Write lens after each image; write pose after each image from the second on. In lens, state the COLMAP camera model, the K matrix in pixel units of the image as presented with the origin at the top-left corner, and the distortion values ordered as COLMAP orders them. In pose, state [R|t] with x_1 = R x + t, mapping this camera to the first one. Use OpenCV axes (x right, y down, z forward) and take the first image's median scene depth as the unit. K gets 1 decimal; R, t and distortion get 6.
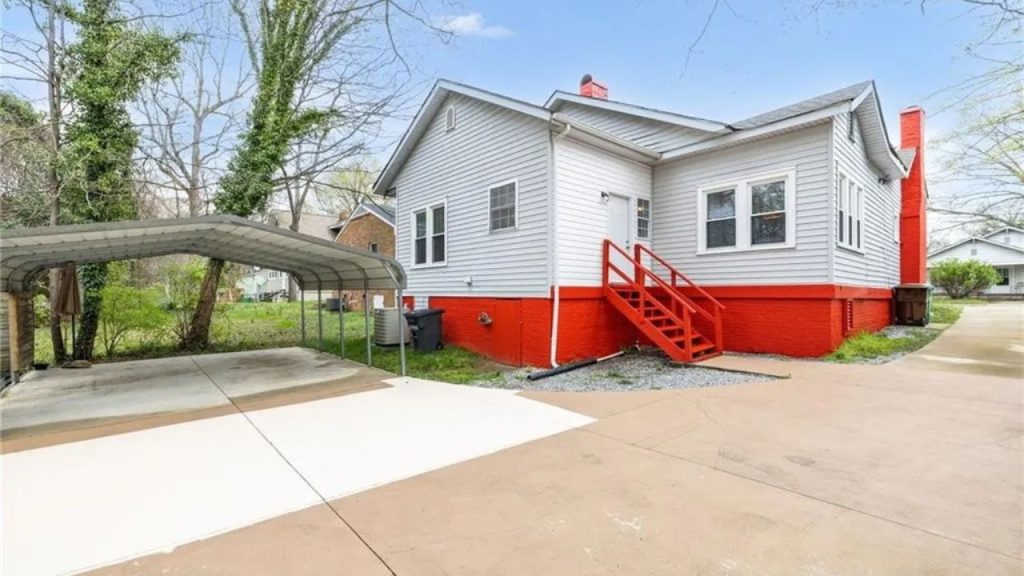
lens RADIAL K [[439.7, 0, 492.9], [0, 439.7, 293.6], [0, 0, 1]] dist [-0.000792, -0.000051]
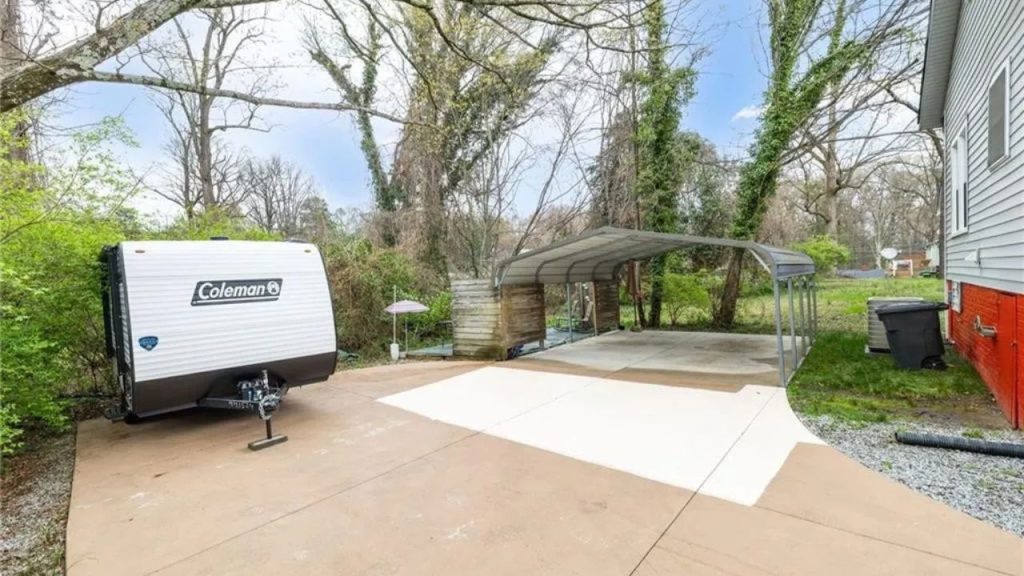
lens RADIAL K [[439.7, 0, 492.9], [0, 439.7, 293.6], [0, 0, 1]] dist [-0.000792, -0.000051]
pose [[0.168349, 0.030479, -0.985256, 0.749636], [0.035128, 0.998701, 0.036897, -0.050423], [0.985101, -0.040821, 0.167060, 0.514272]]
